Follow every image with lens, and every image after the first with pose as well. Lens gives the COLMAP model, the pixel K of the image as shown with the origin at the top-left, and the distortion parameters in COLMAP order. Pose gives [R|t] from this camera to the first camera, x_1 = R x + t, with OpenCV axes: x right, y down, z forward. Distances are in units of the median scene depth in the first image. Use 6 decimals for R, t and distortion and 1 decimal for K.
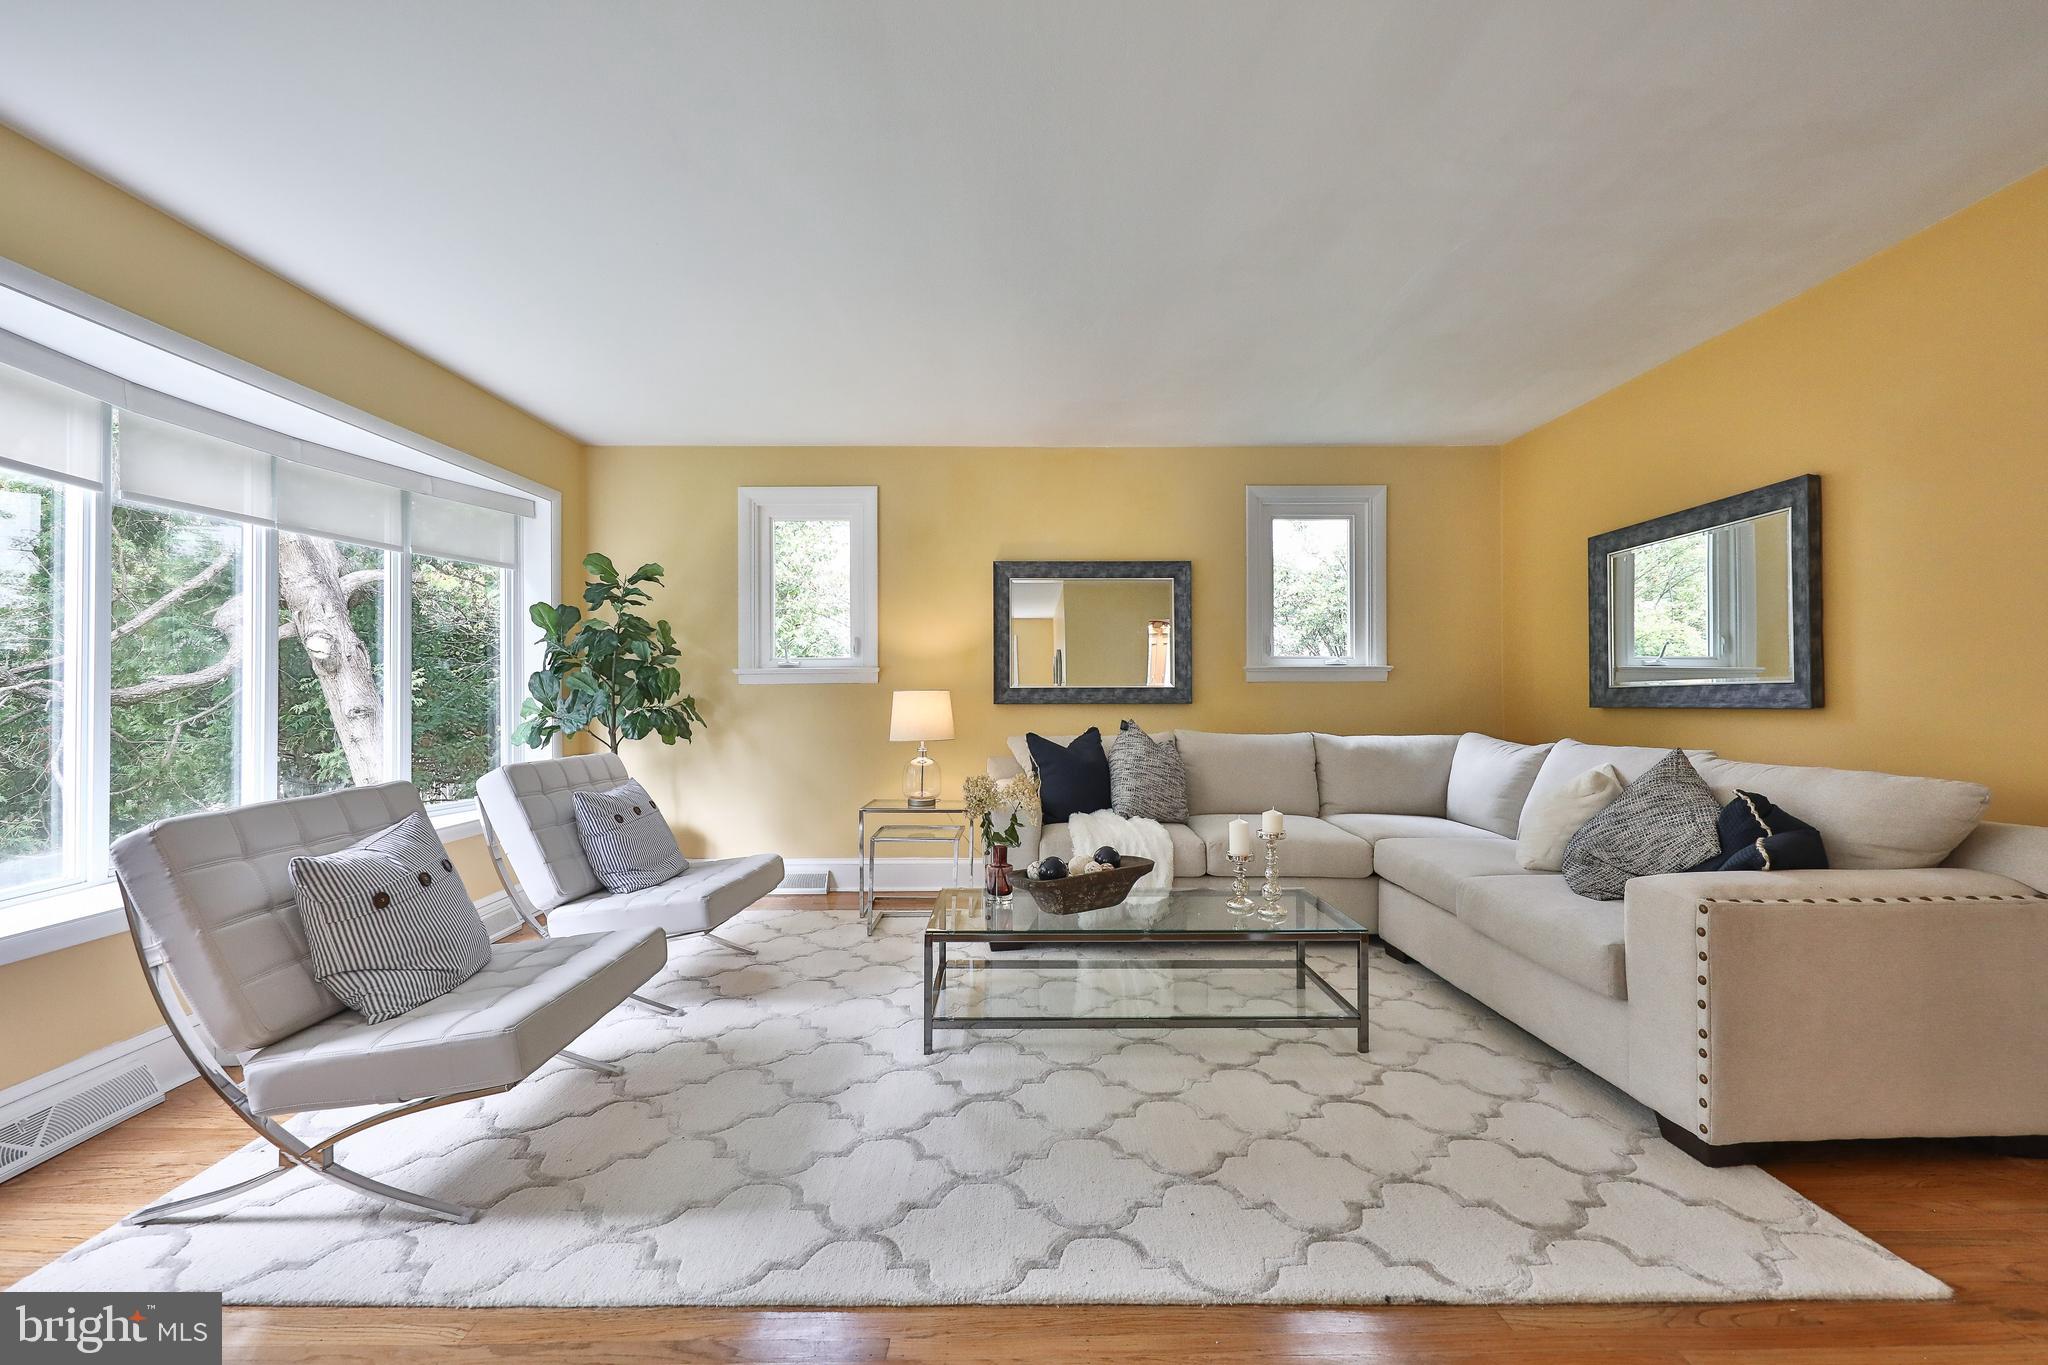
lens RADIAL K [[838.3, 0, 1016.2], [0, 838.3, 688.5], [0, 0, 1]] dist [0.017107, -0.008392]
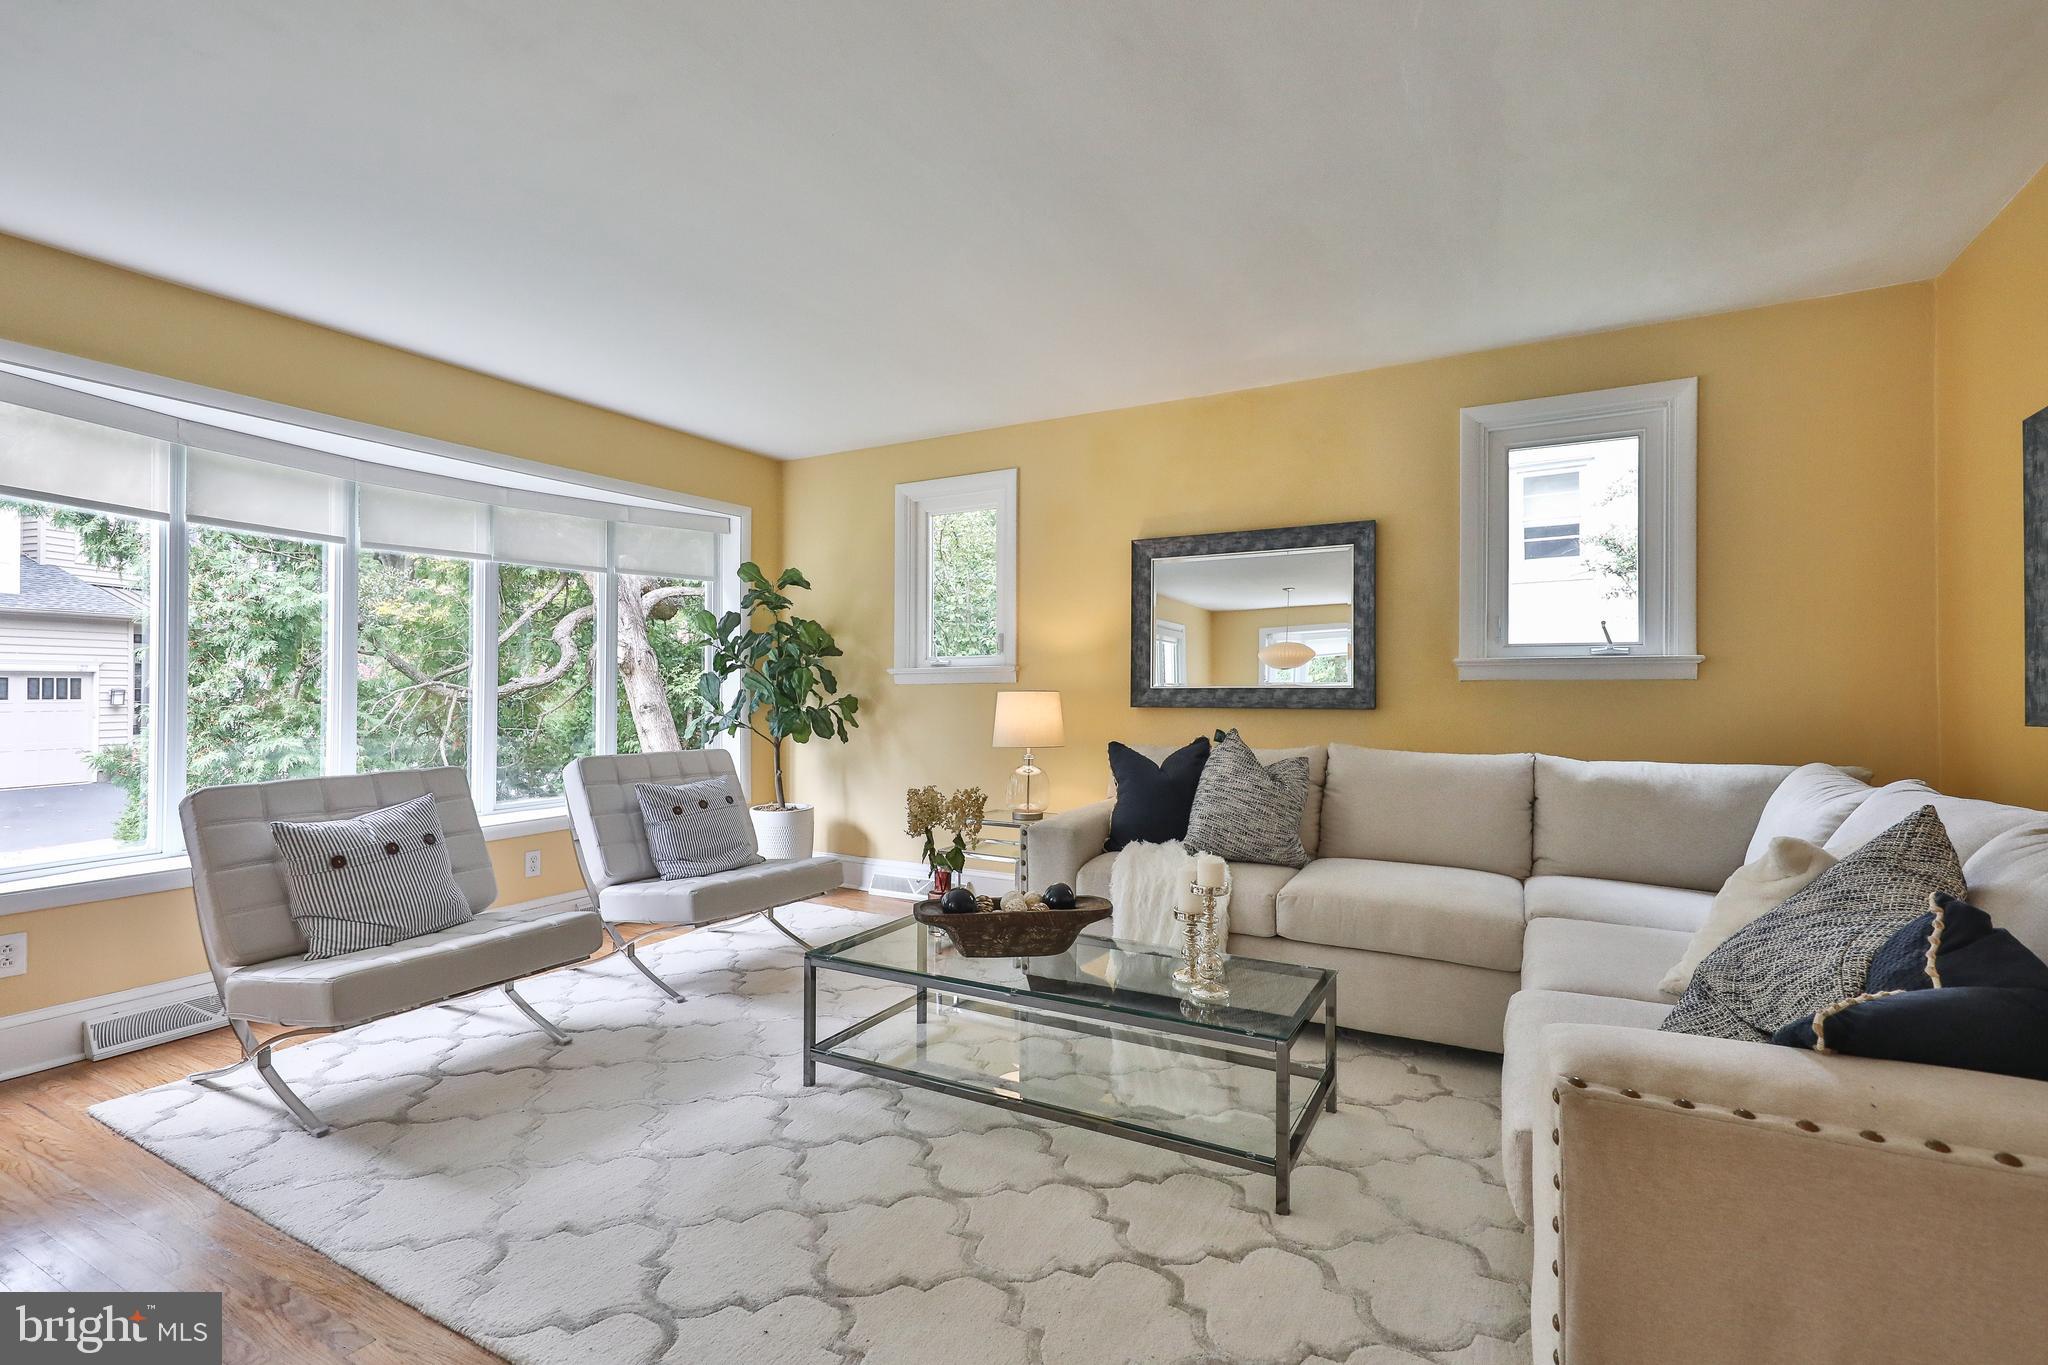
lens RADIAL K [[919.0, 0, 1024.0], [0, 919.0, 682.5], [0, 0, 1]] dist [0.007403, -0.000321]
pose [[0.876182, -0.001643, -0.481977, 0.400990], [-0.000090, 0.999994, -0.003573, -0.003804], [0.481980, 0.003174, 0.876177, 0.153059]]
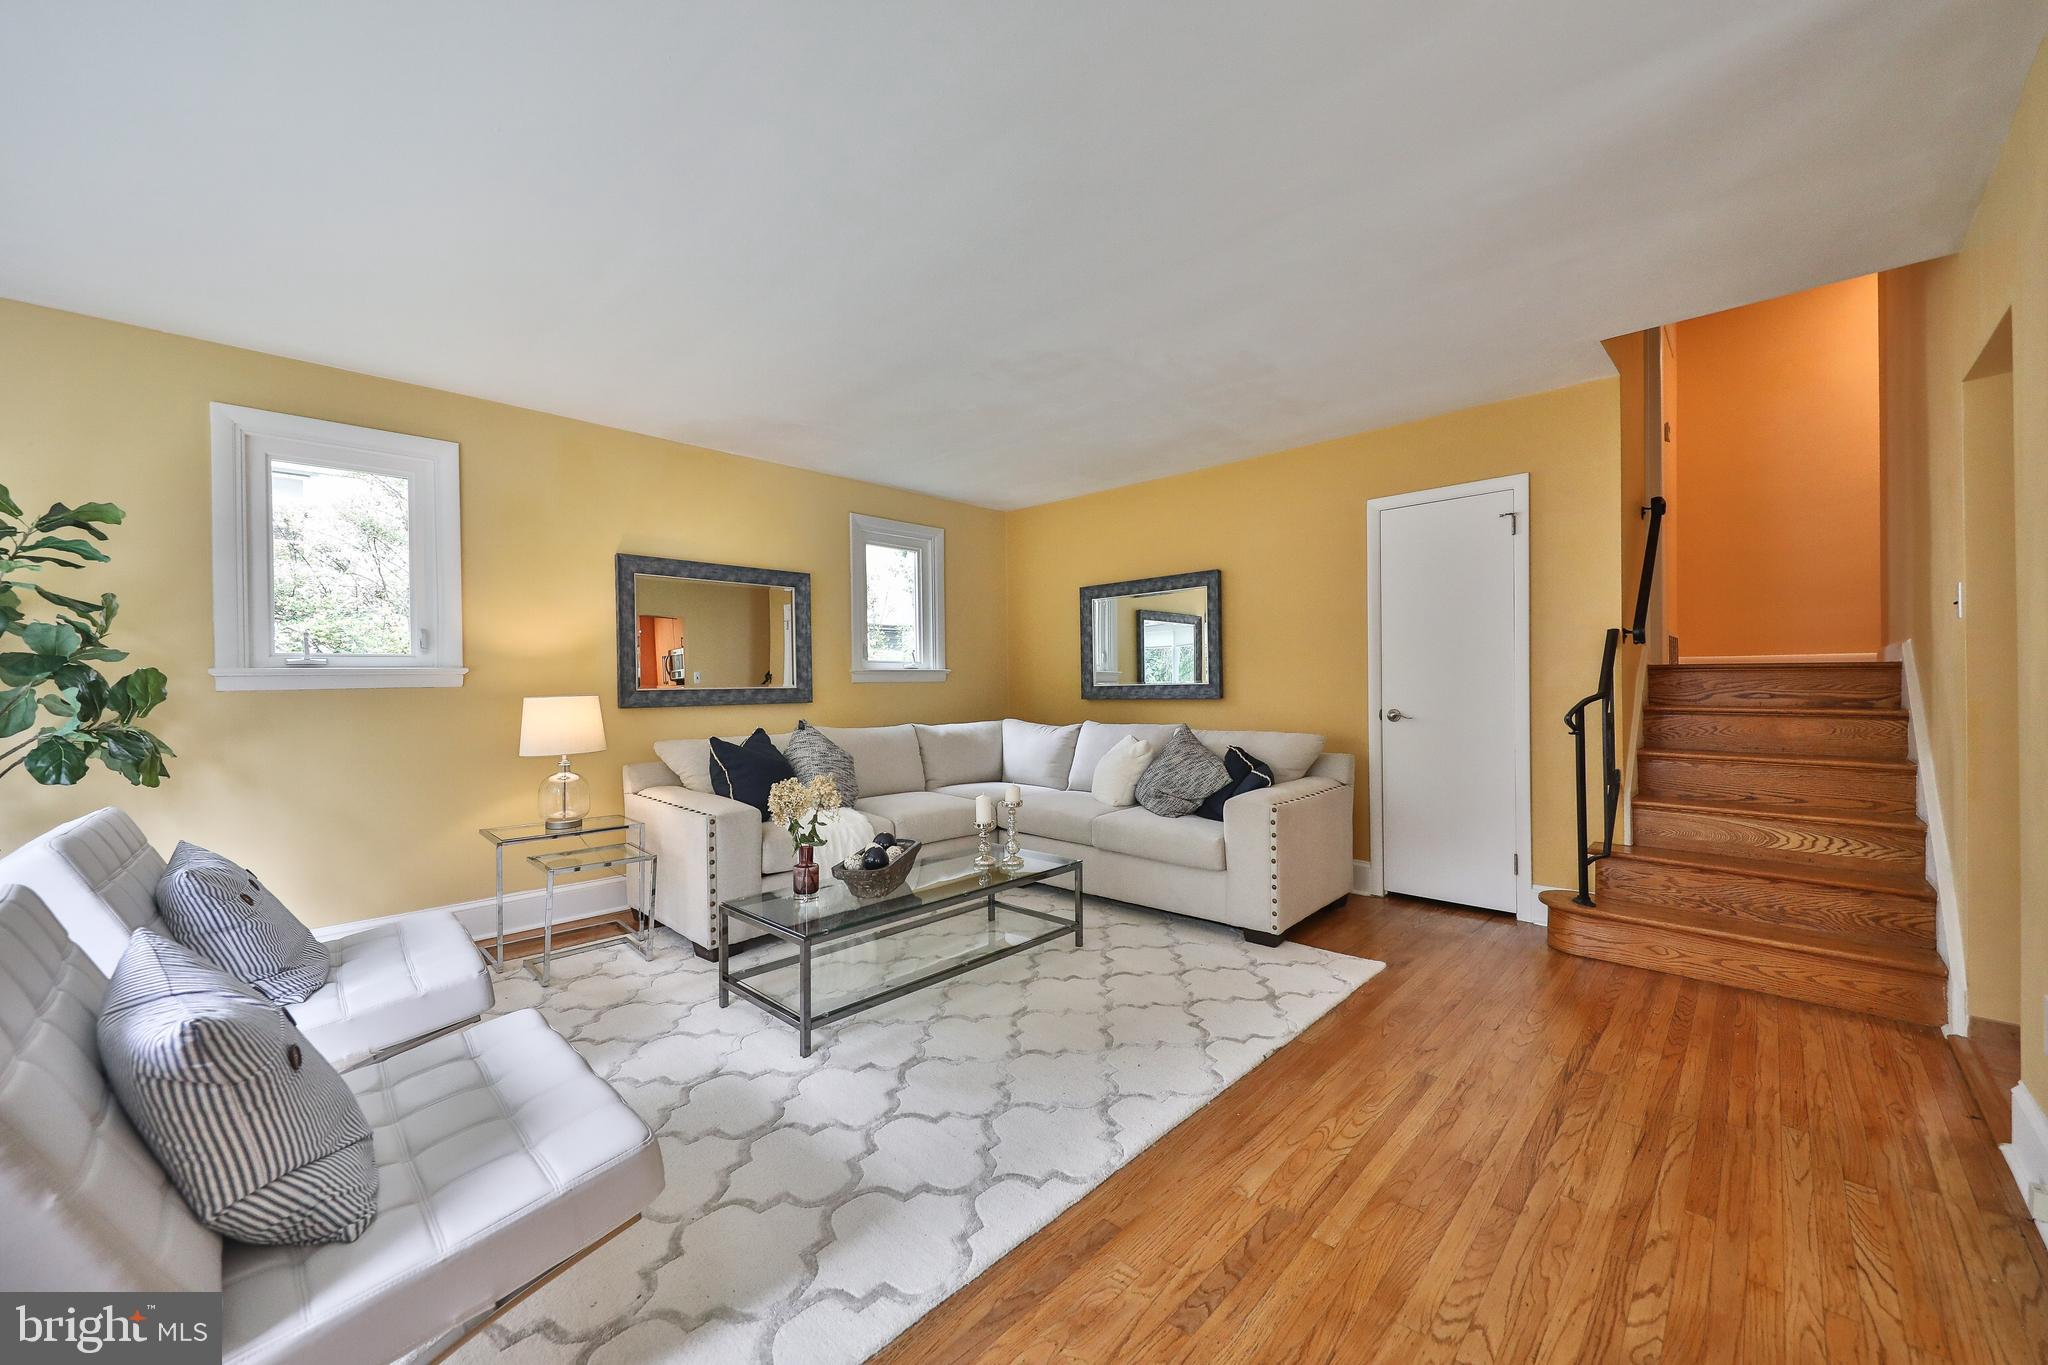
lens RADIAL K [[775.4, 0, 1024.0], [0, 775.4, 682.5], [0, 0, 1]] dist [0.000856, -0.000075]
pose [[0.694646, -0.006315, 0.719324, -0.403561], [0.003269, 0.999979, 0.005622, -0.016076], [-0.719344, -0.001554, 0.694652, 0.105479]]
